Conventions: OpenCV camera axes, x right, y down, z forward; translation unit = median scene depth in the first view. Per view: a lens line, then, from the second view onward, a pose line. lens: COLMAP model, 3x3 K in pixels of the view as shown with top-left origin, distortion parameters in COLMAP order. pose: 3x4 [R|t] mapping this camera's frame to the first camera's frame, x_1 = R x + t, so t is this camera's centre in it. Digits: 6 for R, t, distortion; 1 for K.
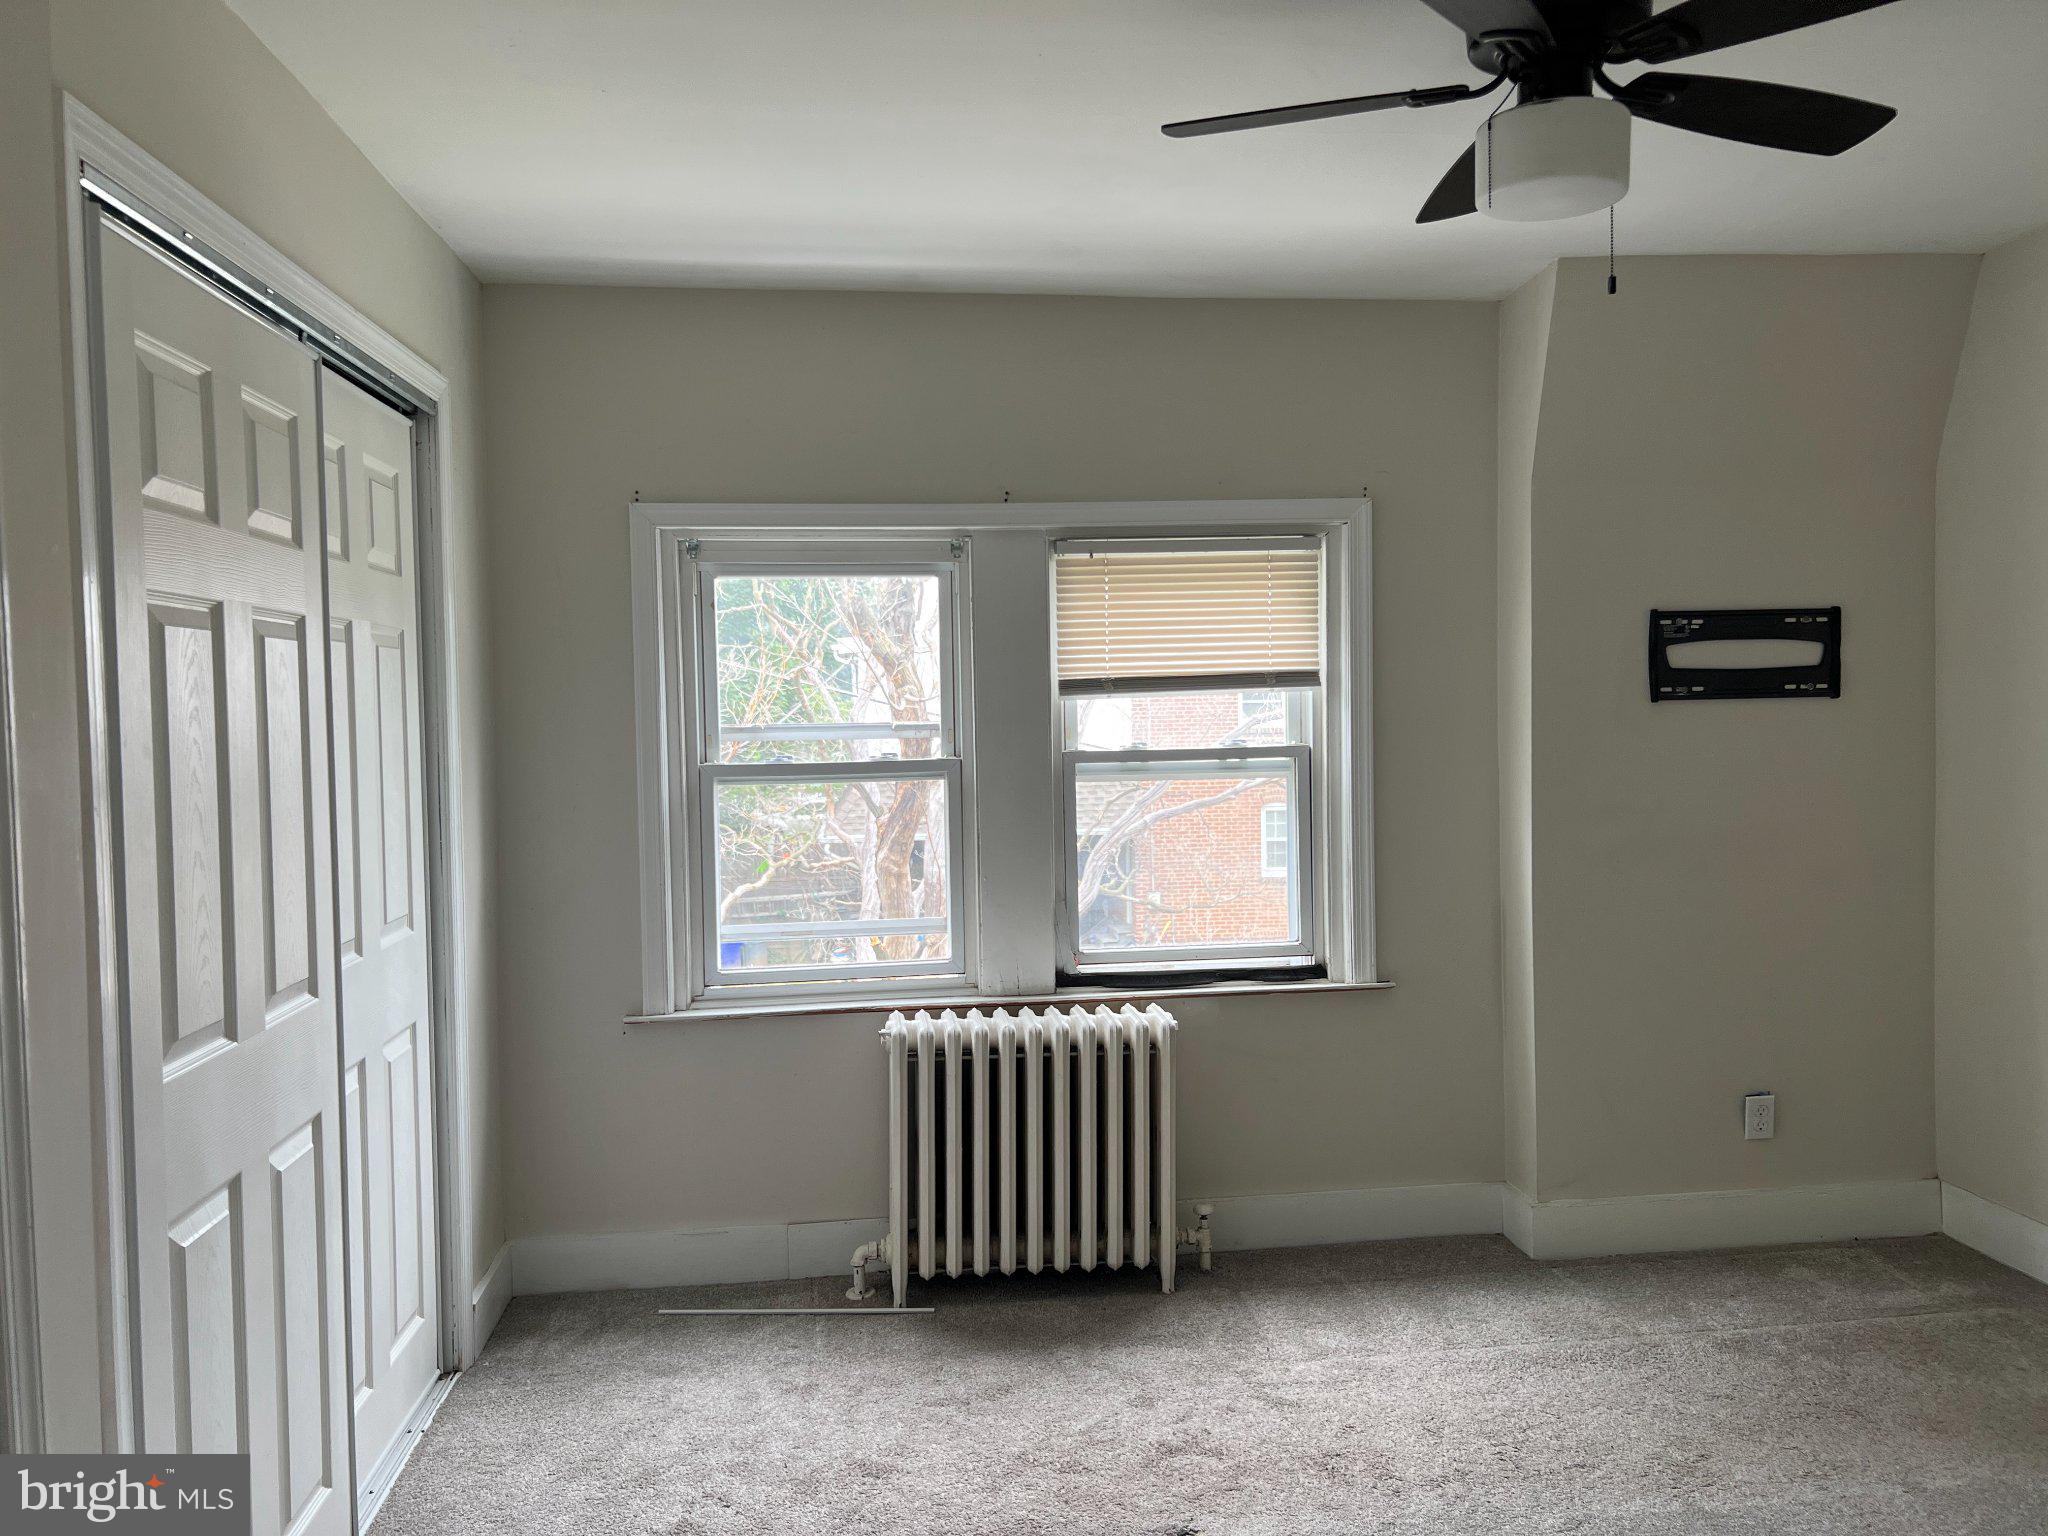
lens RADIAL K [[1536.7, 0, 1024.0], [0, 1536.7, 768.0], [0, 0, 1]] dist [0.052068, -0.009206]
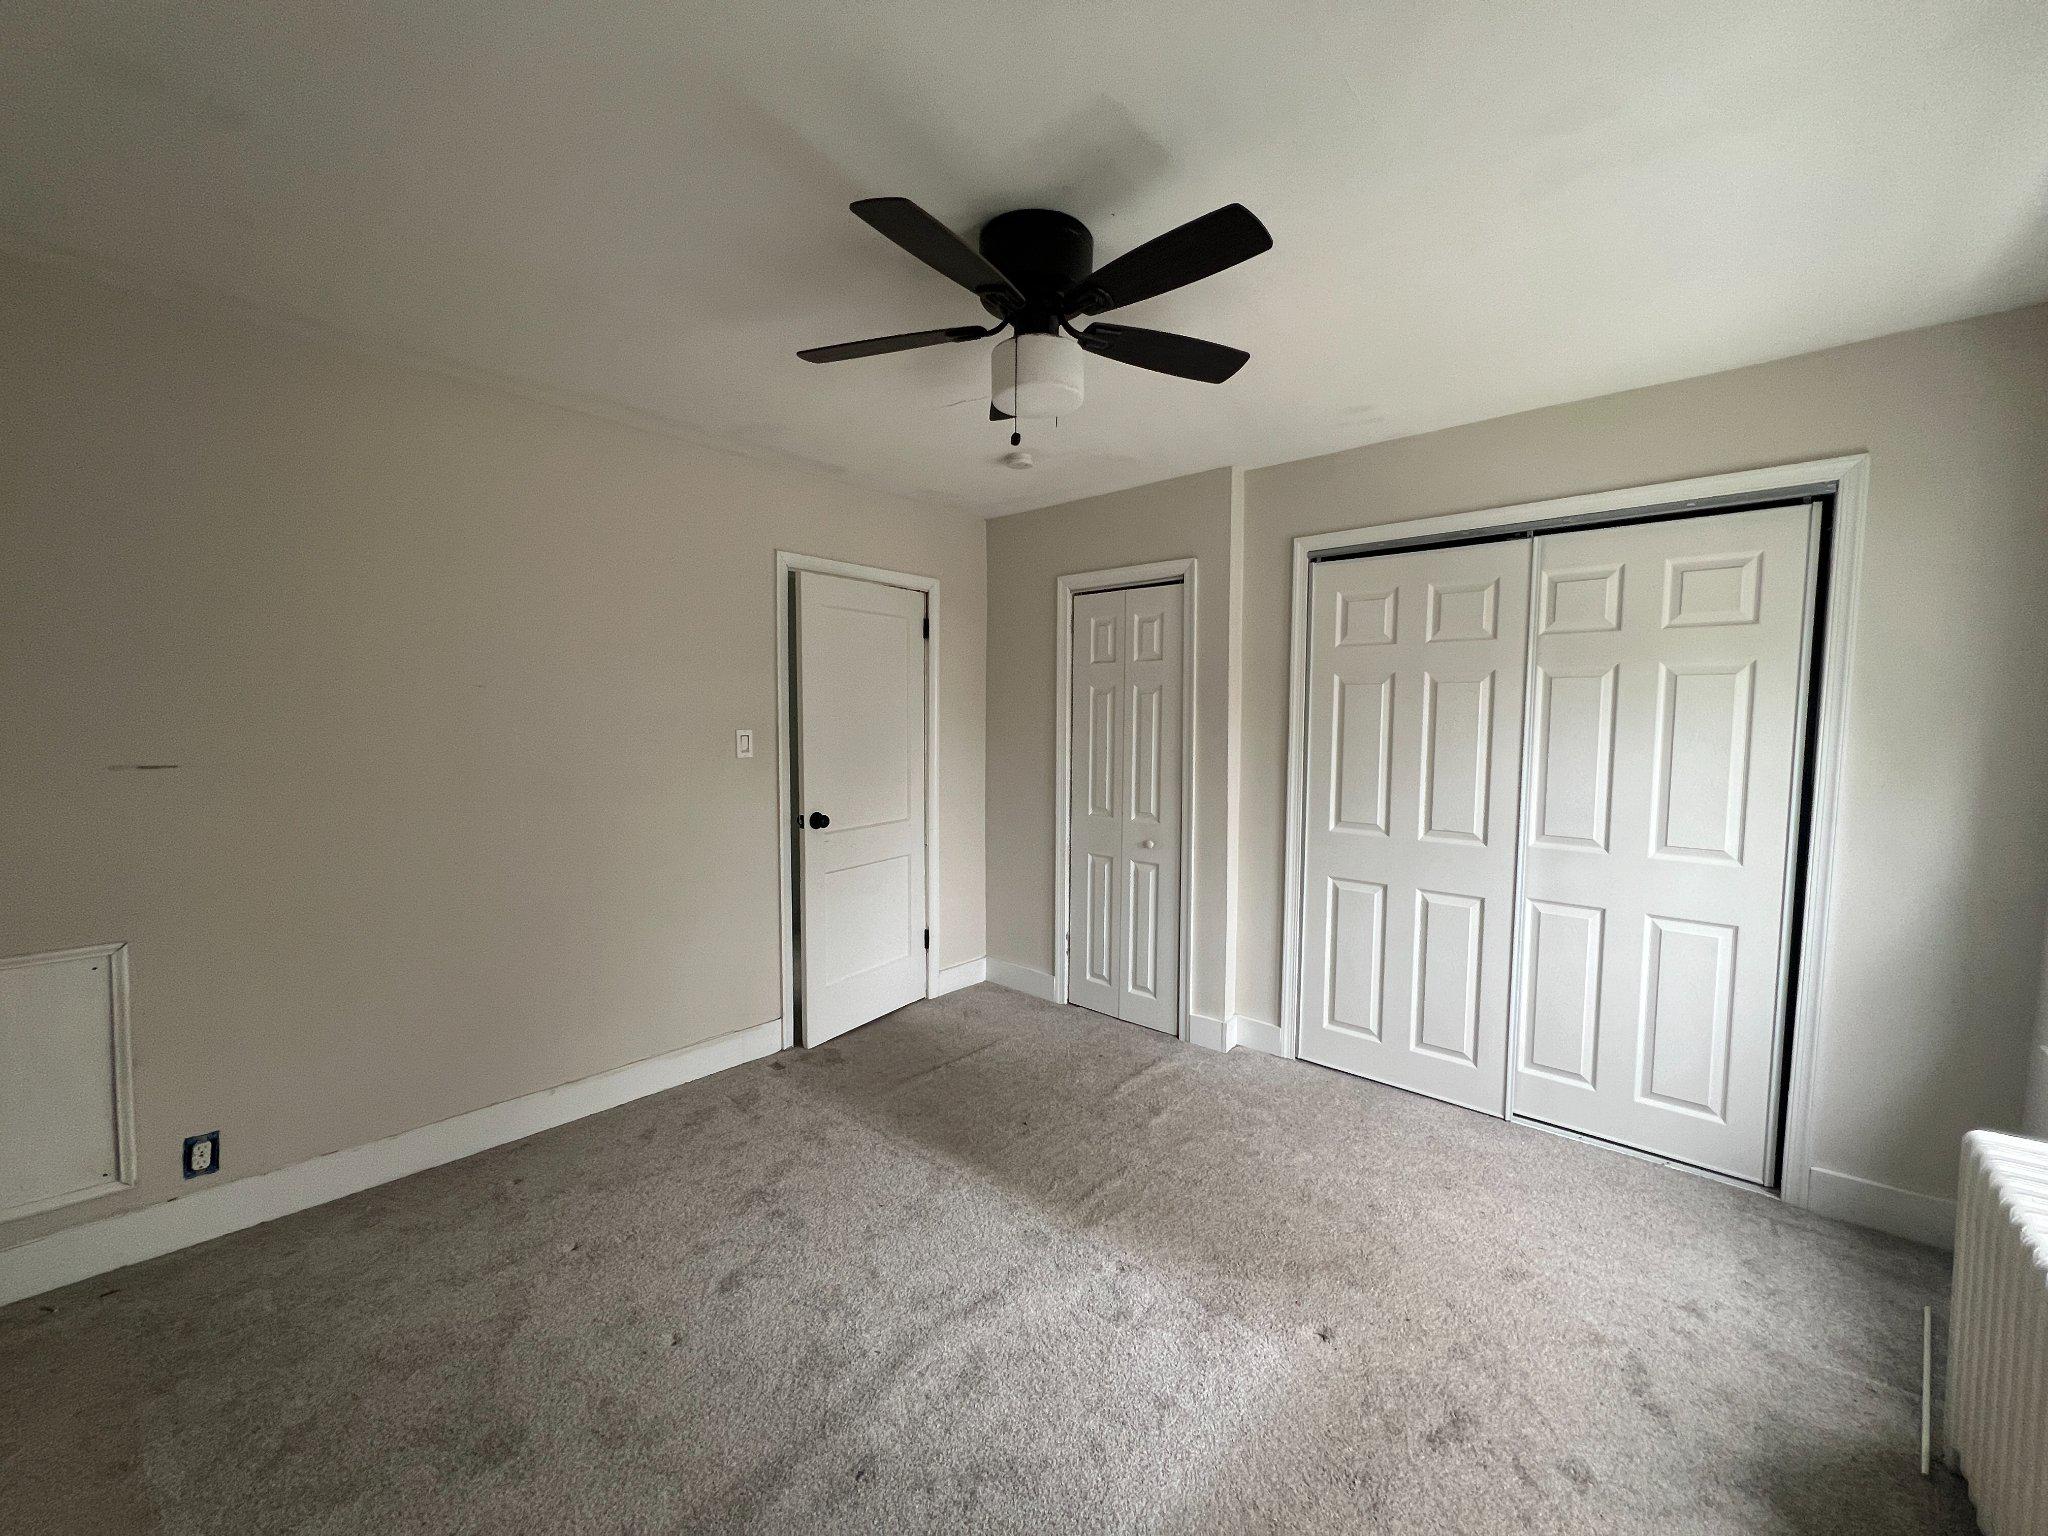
lens RADIAL K [[819.8, 0, 1021.2], [0, 819.8, 767.7], [0, 0, 1]] dist [-0.000343, 0.000125]
pose [[-0.735743, 0.068020, -0.673836, 0.513487], [-0.014602, 0.993119, 0.116194, -0.054390], [0.677103, 0.095328, -0.729688, 0.895423]]
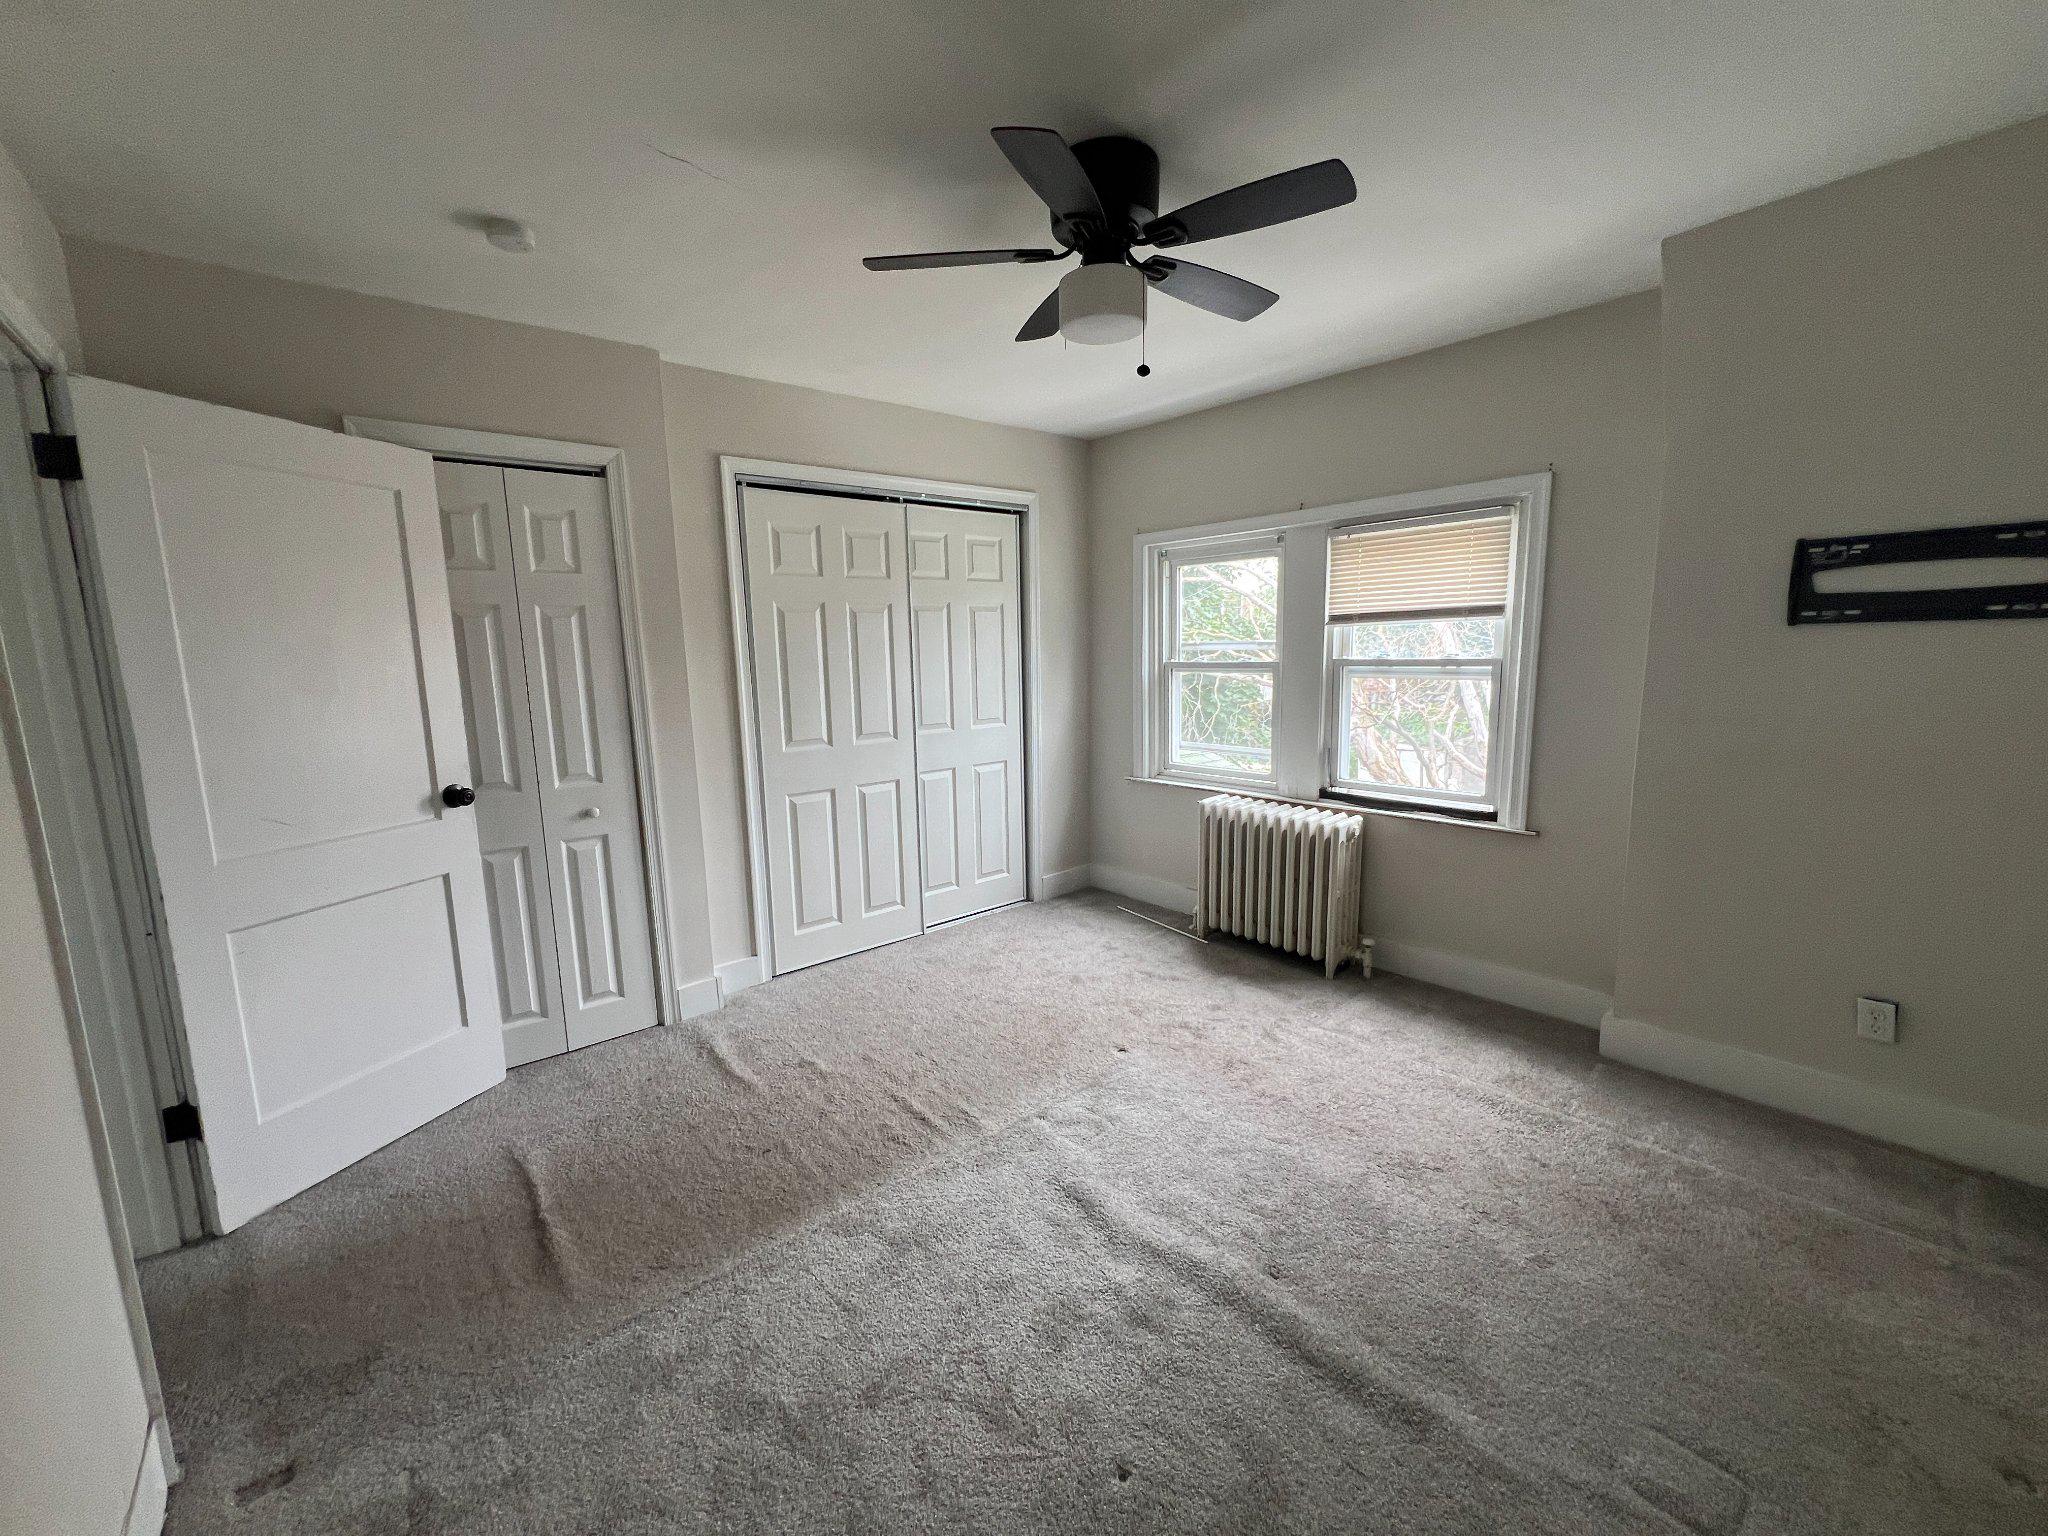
lens RADIAL K [[817.3, 0, 1021.2], [0, 817.3, 769.7], [0, 0, 1]] dist [-0.000091, 0.000294]
pose [[0.563718, 0.133249, -0.815148, 0.584805], [-0.023939, 0.989122, 0.145133, -0.012611], [0.825620, -0.062301, 0.560776, 0.219693]]
